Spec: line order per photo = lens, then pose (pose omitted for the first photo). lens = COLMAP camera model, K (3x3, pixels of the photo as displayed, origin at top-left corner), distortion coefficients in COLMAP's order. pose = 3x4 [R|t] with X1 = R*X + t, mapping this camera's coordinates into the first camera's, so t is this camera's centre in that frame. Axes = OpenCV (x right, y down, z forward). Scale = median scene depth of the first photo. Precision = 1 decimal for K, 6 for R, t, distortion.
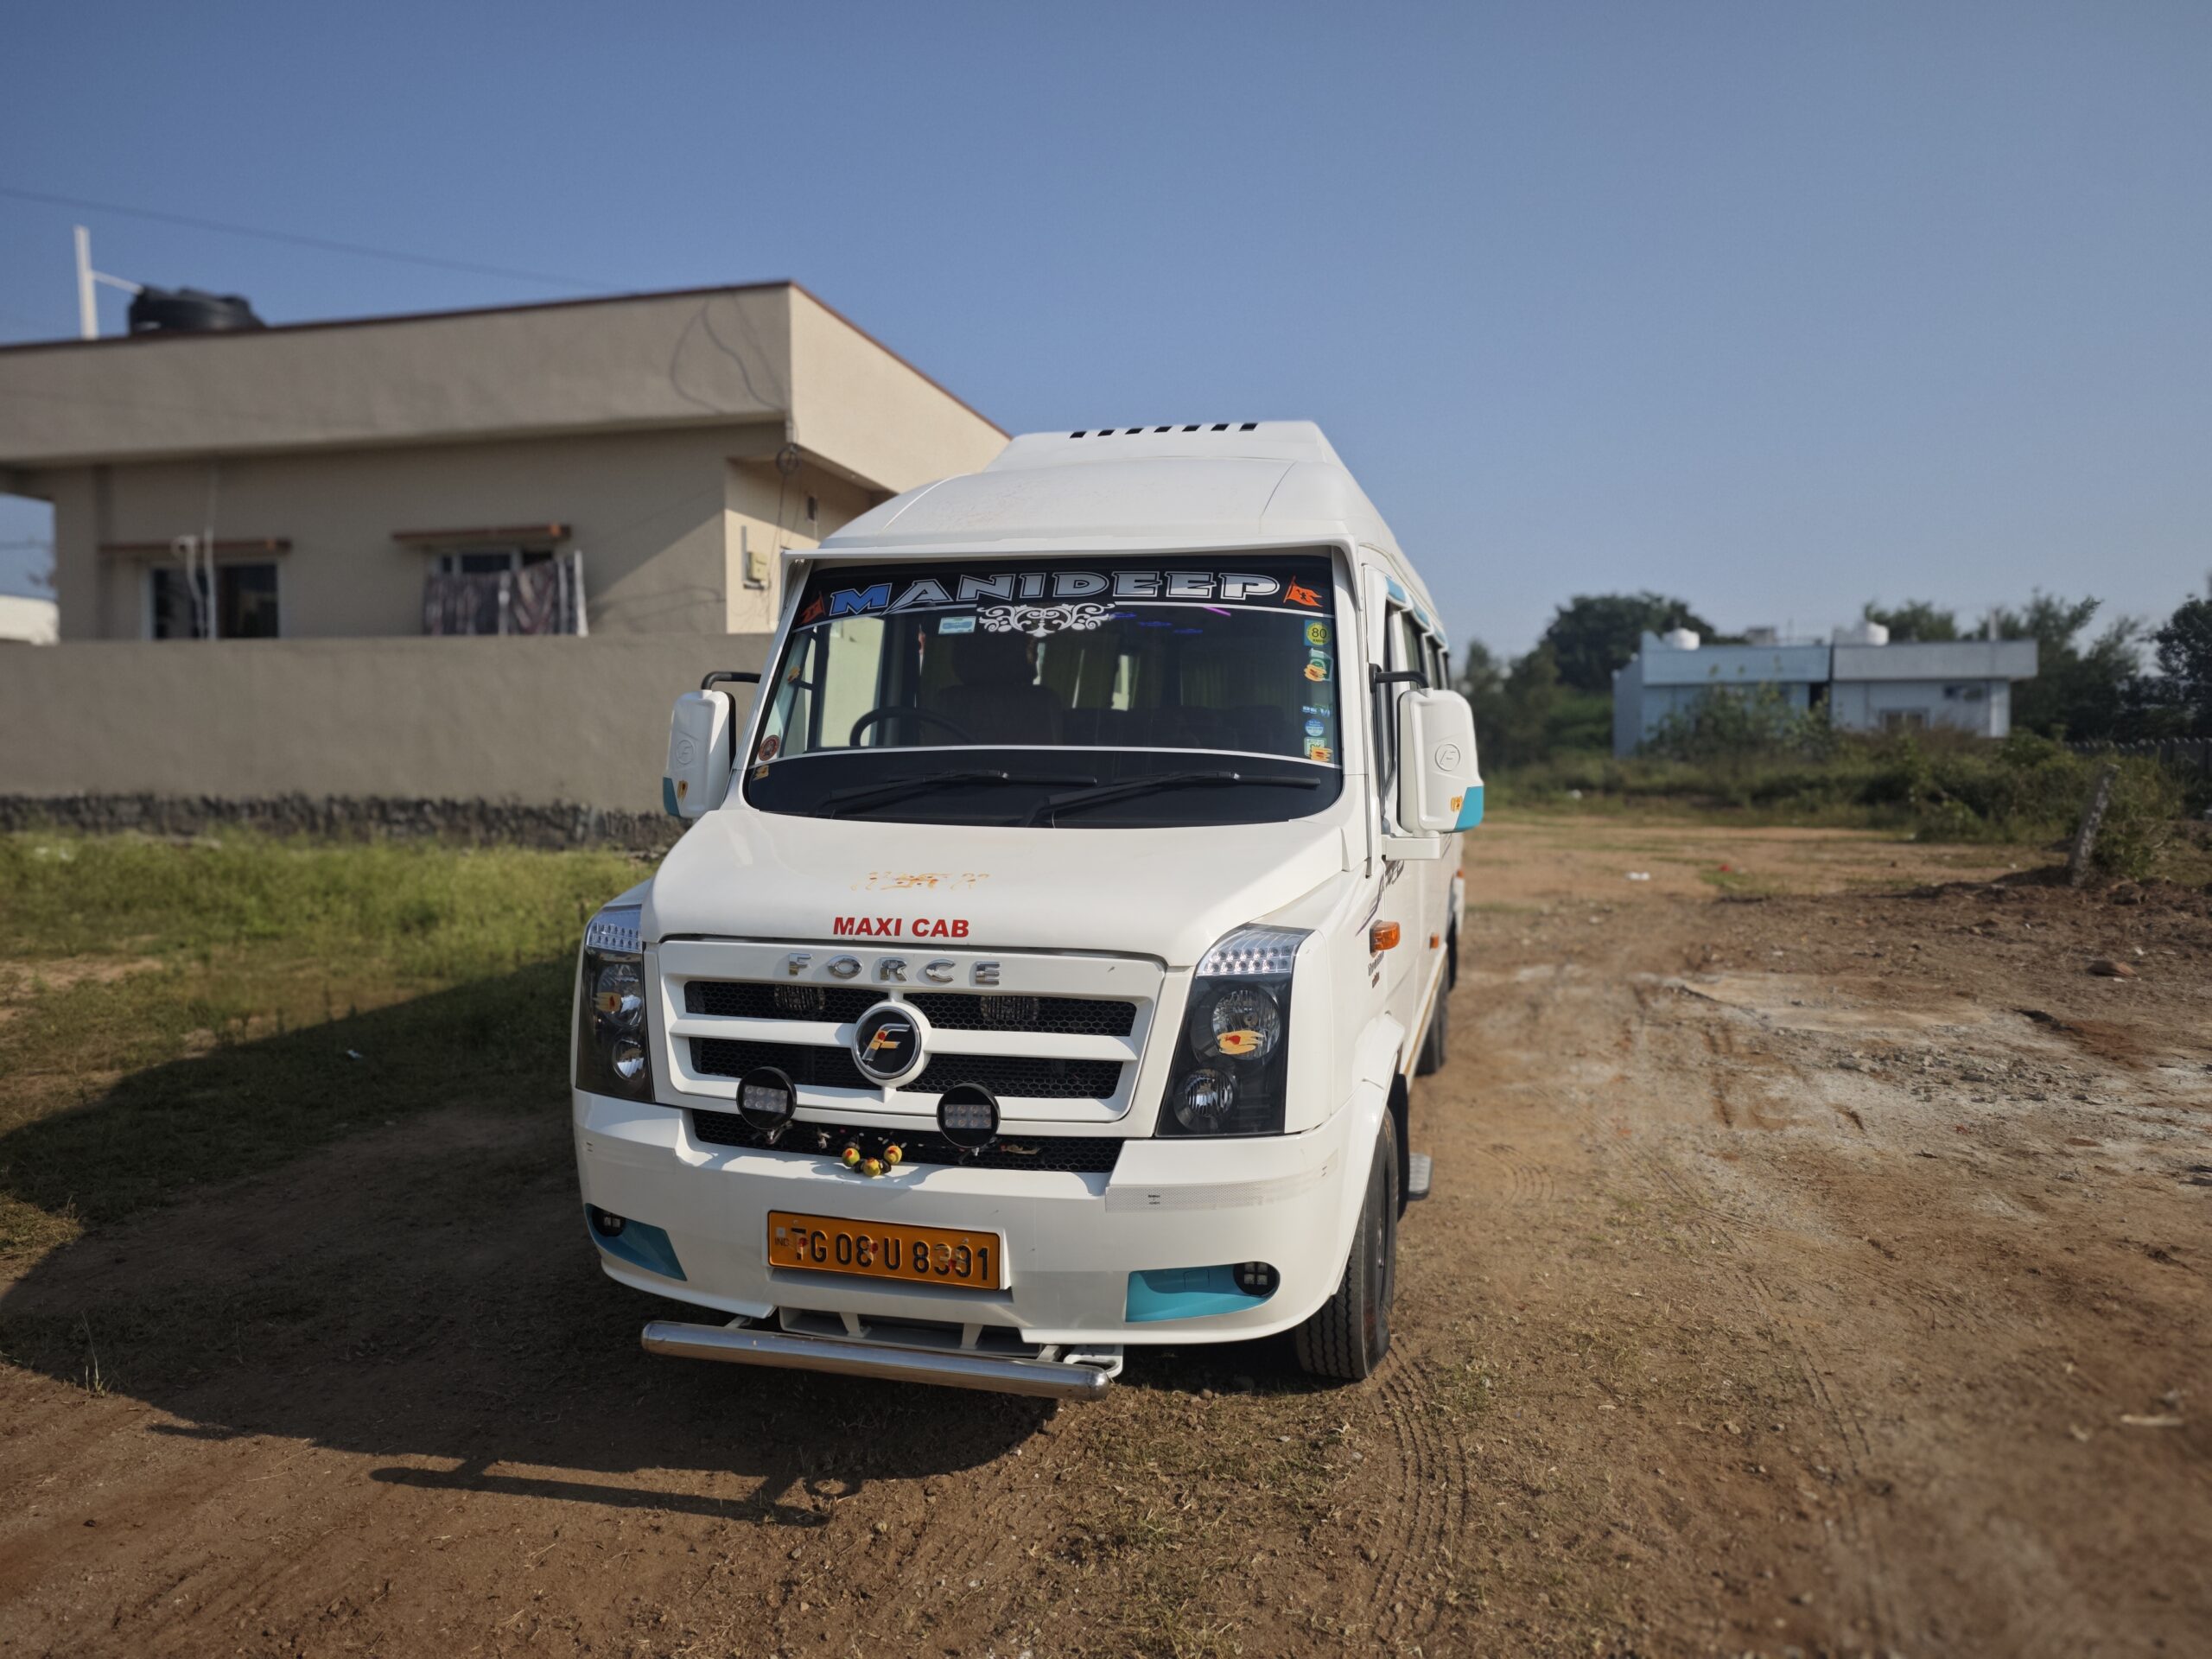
lens RADIAL K [[1526.1, 0, 1114.1], [0, 1526.1, 837.6], [0, 0, 1]] dist [0.031606, 0.008317]
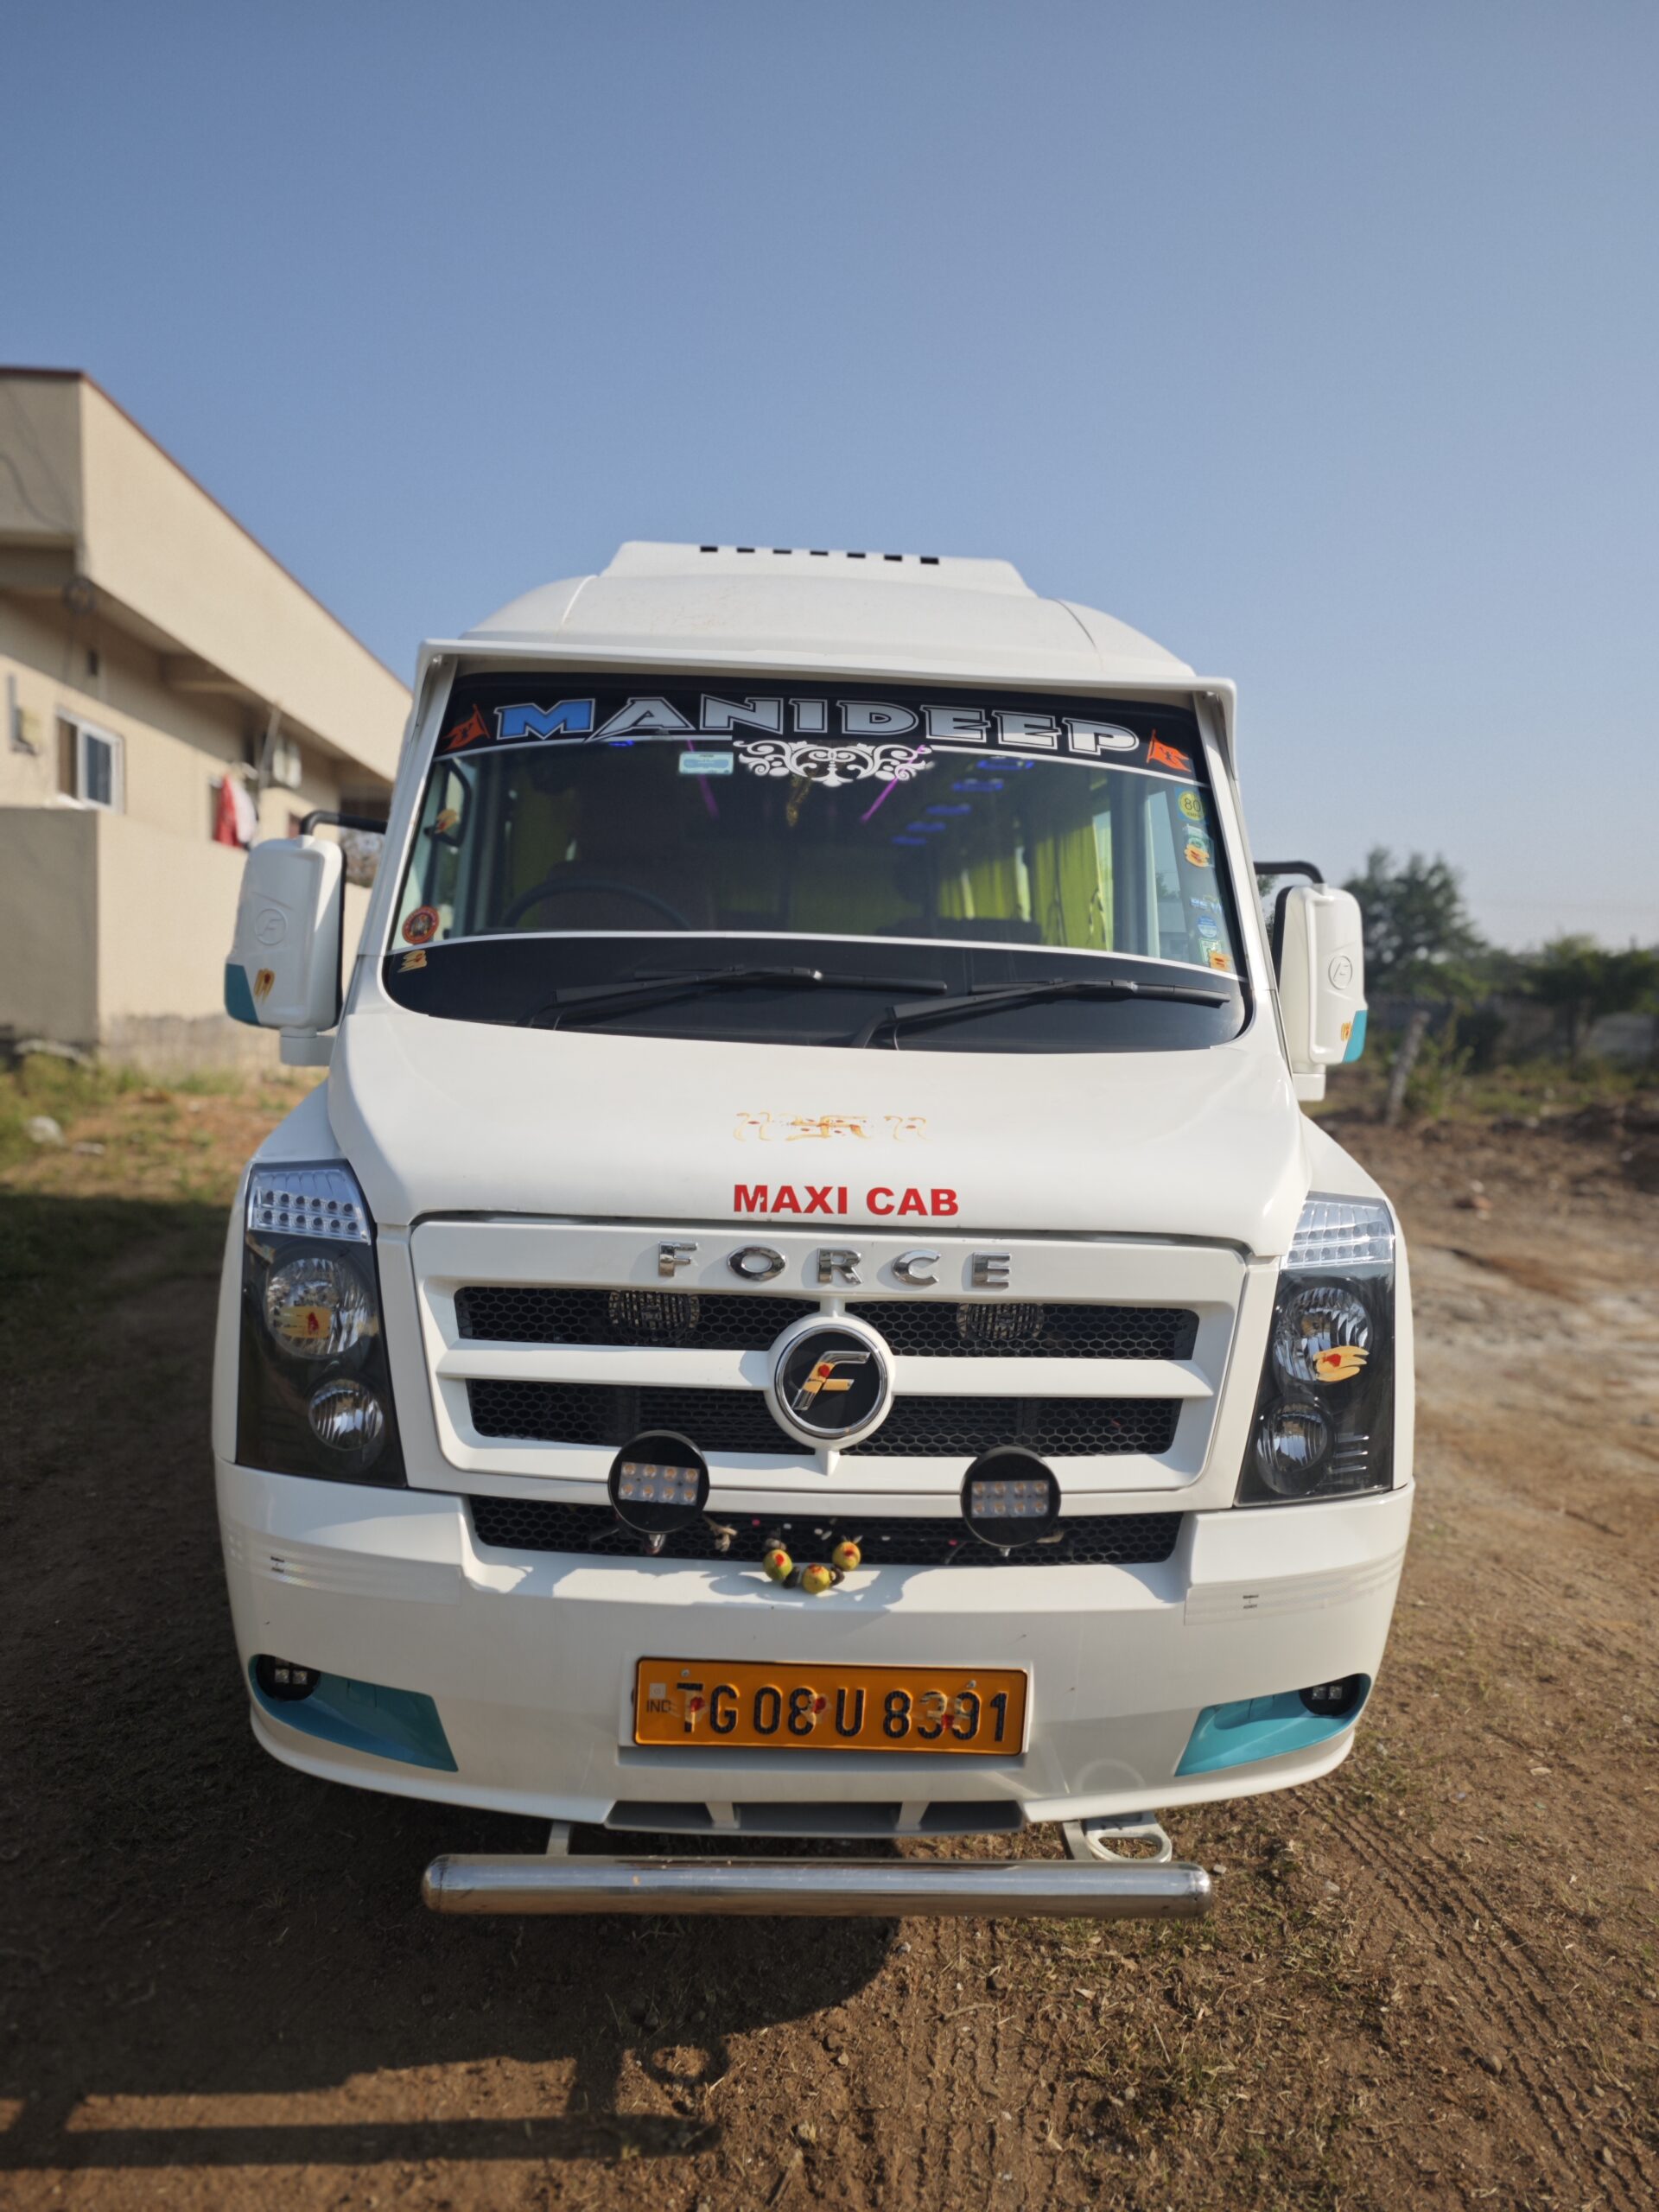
lens RADIAL K [[1526.1, 0, 820.7], [0, 1526.1, 1112.7], [0, 0, 1]] dist [0.031606, 0.008317]
pose [[0.955490, 0.008607, 0.294899, -0.327118], [-0.016949, 0.999525, 0.025744, 0.005384], [-0.294538, -0.029597, 0.955181, 0.376910]]
